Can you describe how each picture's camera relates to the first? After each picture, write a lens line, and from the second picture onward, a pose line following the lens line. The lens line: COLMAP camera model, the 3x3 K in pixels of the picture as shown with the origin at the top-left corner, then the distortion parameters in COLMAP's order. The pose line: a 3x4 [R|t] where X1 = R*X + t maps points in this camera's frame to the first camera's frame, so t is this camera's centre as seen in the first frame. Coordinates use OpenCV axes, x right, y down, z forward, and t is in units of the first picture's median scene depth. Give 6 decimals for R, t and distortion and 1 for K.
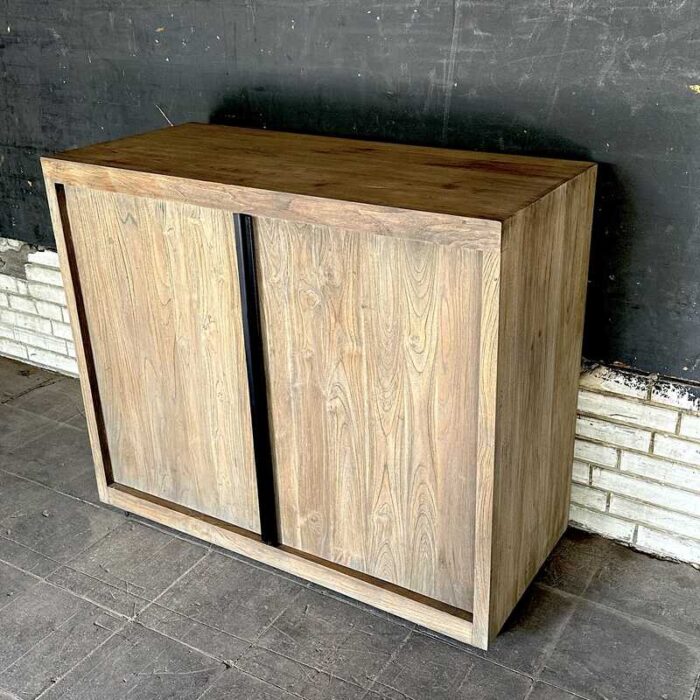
lens RADIAL K [[884.2, 0, 355.8], [0, 884.2, 350.9], [0, 0, 1]] dist [0.169379, -0.352062]
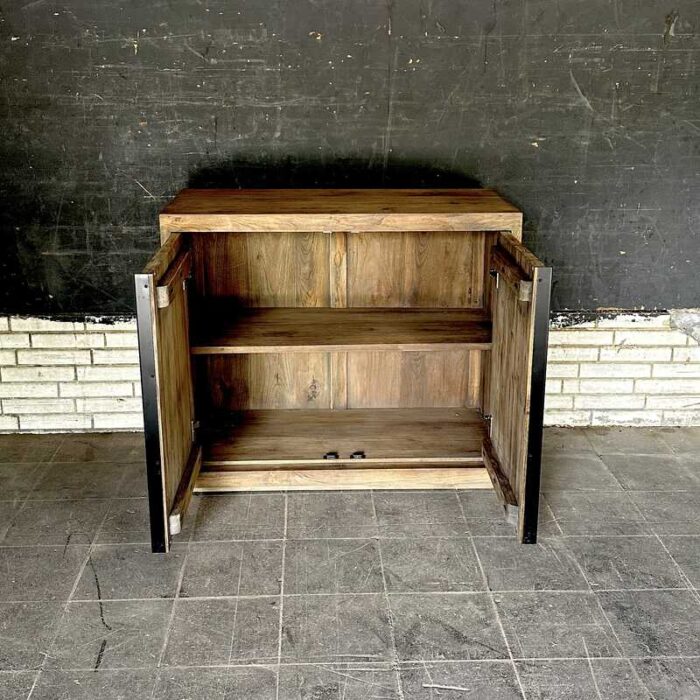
lens RADIAL K [[910.8, 0, 346.5], [0, 910.8, 291.2], [0, 0, 1]] dist [0.166964, -0.321792]
pose [[0.834877, -0.122376, 0.536660, -0.905971], [0.207796, 0.972901, -0.101414, 0.100011], [-0.509707, 0.196184, 0.837682, -0.287313]]
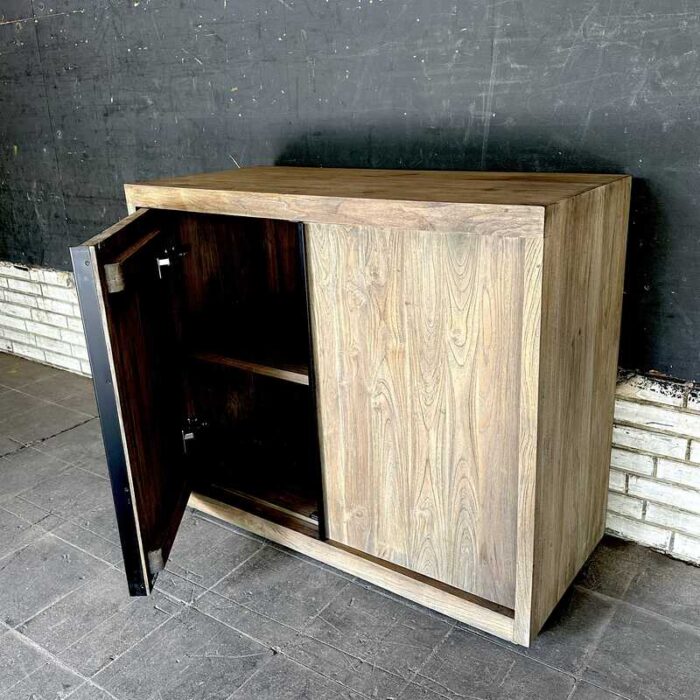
lens RADIAL K [[720.5, 0, 339.0], [0, 720.5, 346.0], [0, 0, 1]] dist [0.140486, -0.273473]
pose [[0.996136, 0.007010, -0.087542, 0.003289], [-0.014694, 0.996061, -0.087449, 0.068420], [0.086584, 0.088397, 0.992315, 0.129600]]
